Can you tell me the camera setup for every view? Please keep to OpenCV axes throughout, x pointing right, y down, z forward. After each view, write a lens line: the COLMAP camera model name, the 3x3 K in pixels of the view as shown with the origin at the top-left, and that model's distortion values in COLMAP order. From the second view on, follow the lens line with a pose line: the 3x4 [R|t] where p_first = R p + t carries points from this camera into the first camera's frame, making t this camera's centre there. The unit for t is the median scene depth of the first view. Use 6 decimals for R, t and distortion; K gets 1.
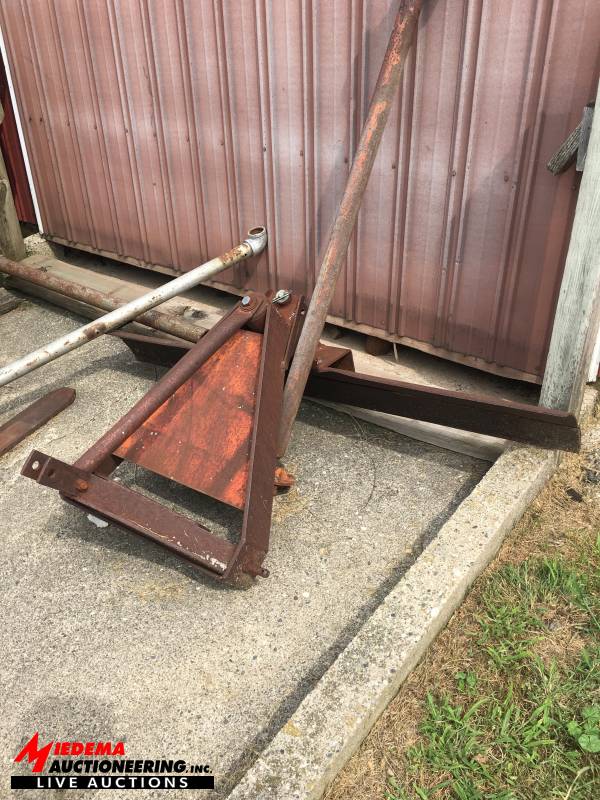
lens RADIAL K [[677.0, 0, 300.4], [0, 677.0, 399.7], [0, 0, 1]] dist [0.063018, -0.064396]
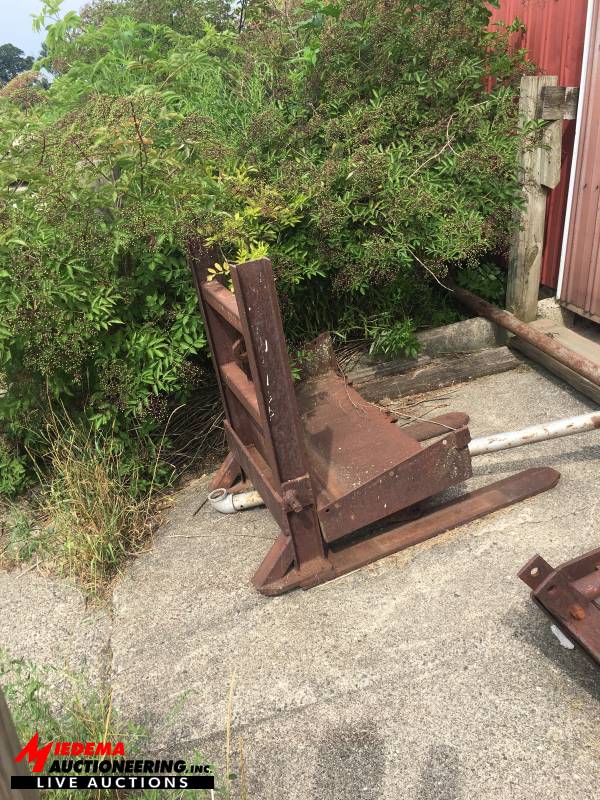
lens RADIAL K [[677.0, 0, 301.6], [0, 677.0, 400.2], [0, 0, 1]] dist [0.063018, -0.064396]
pose [[0.782289, 0.237921, -0.575689, -0.093429], [-0.276824, 0.960694, 0.020868, -0.032154], [0.558026, 0.143040, 0.817402, 0.031684]]
